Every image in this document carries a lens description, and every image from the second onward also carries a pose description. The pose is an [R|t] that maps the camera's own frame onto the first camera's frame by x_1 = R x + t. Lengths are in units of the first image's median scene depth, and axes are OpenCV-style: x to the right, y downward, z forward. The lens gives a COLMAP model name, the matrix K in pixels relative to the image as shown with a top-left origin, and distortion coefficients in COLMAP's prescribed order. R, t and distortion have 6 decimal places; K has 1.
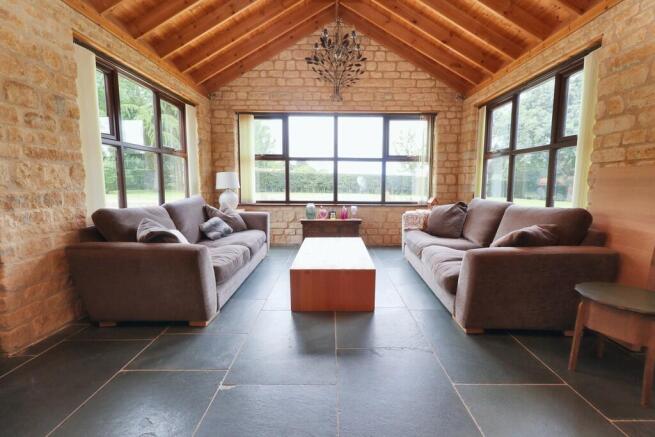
lens RADIAL K [[302.6, 0, 329.8], [0, 302.6, 211.9], [0, 0, 1]] dist [-0.003055, 0.002446]
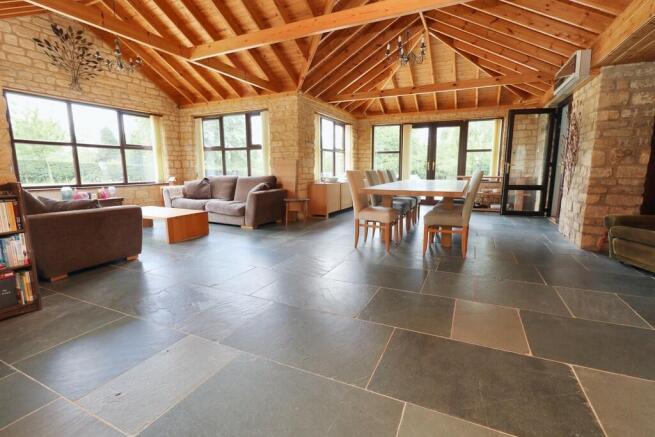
lens RADIAL K [[302.6, 0, 330.6], [0, 302.6, 215.6], [0, 0, 1]] dist [-0.003055, 0.002446]
pose [[0.425542, -0.145944, 0.893092, -0.628922], [0.096466, 0.988602, 0.115587, 0.037434], [-0.899782, 0.036966, 0.434771, -0.269527]]
